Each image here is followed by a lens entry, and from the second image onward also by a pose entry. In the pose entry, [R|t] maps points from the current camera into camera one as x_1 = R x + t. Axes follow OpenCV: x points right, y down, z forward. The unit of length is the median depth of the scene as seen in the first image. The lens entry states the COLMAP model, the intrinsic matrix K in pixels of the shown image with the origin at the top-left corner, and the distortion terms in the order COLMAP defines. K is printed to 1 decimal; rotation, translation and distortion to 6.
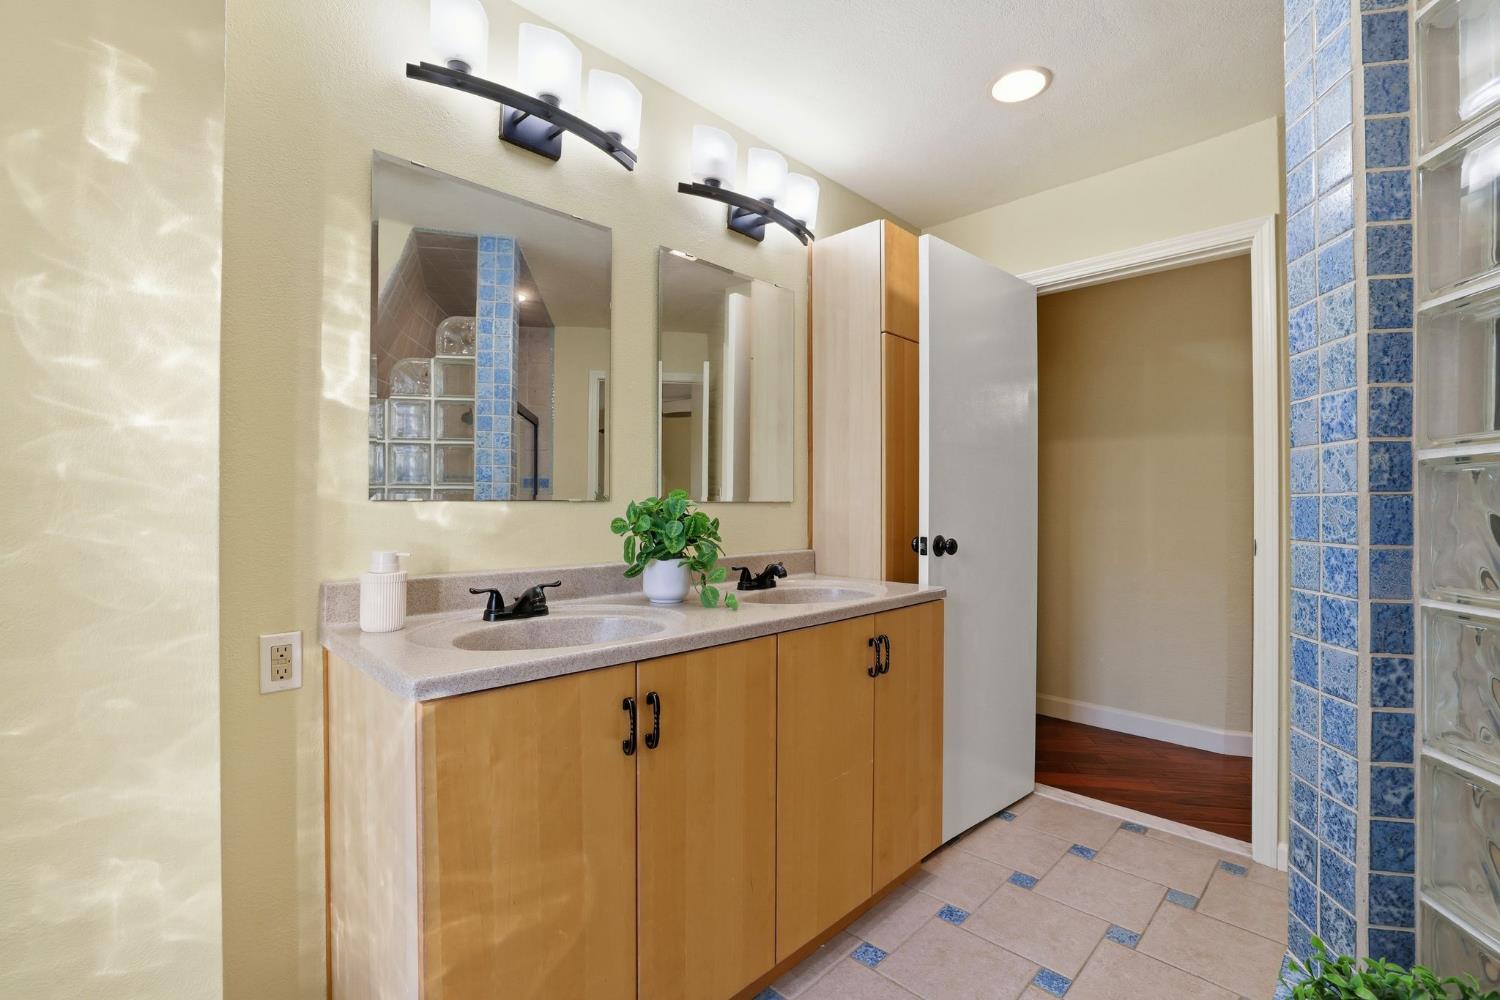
lens RADIAL K [[669.5, 0, 758.0], [0, 669.5, 498.8], [0, 0, 1]] dist [-0.034730, 0.010494]
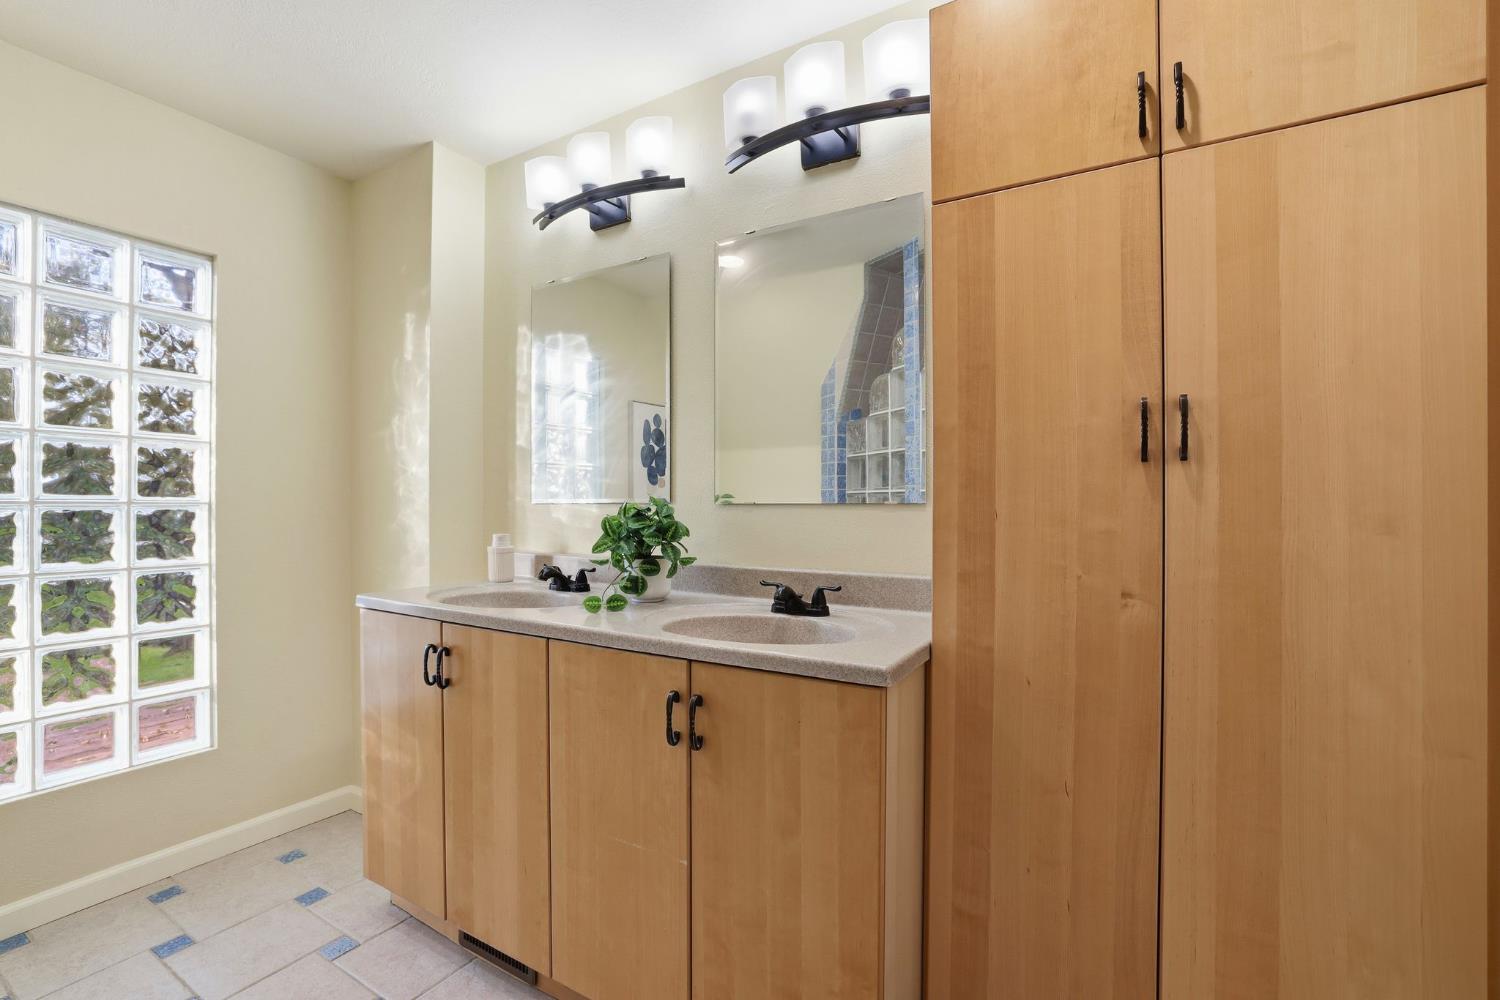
lens RADIAL K [[669.5, 0, 745.7], [0, 669.5, 499.4], [0, 0, 1]] dist [-0.034730, 0.010494]
pose [[0.220734, -0.012708, -0.975251, 0.918651], [0.004930, 0.999917, -0.011914, 0.010710], [0.975322, -0.002178, 0.220778, 0.939317]]
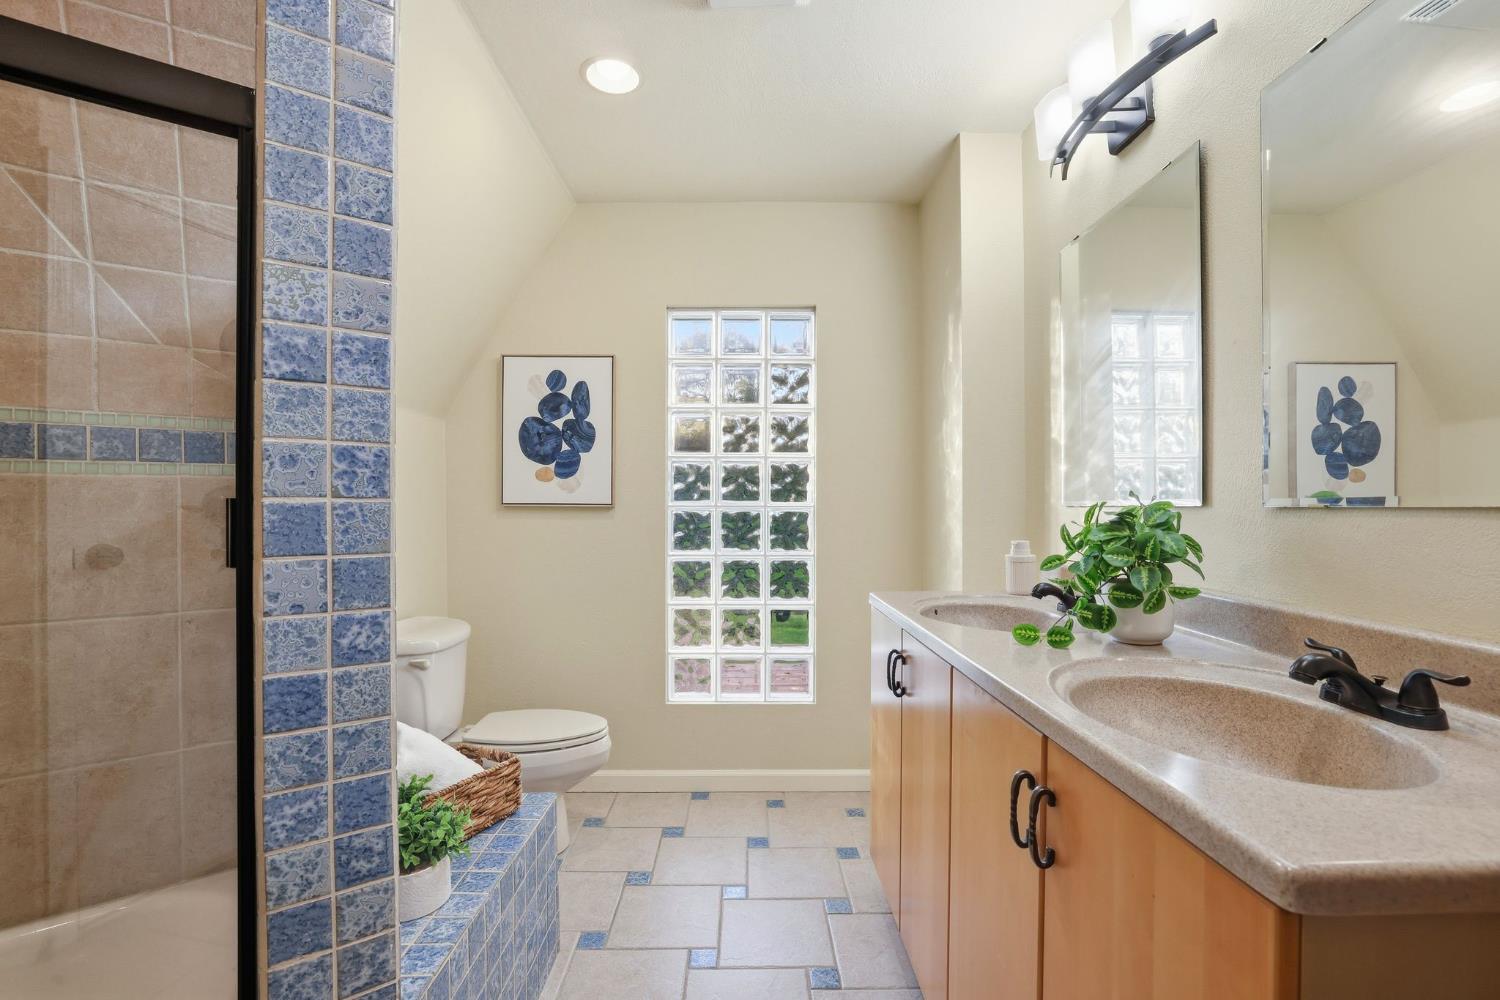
lens RADIAL K [[669.5, 0, 752.6], [0, 669.5, 512.2], [0, 0, 1]] dist [-0.034730, 0.010494]
pose [[-0.702616, -0.001525, -0.711567, 0.573981], [-0.002372, 0.999997, 0.000200, 0.011536], [0.711565, 0.001829, -0.702618, 1.398429]]
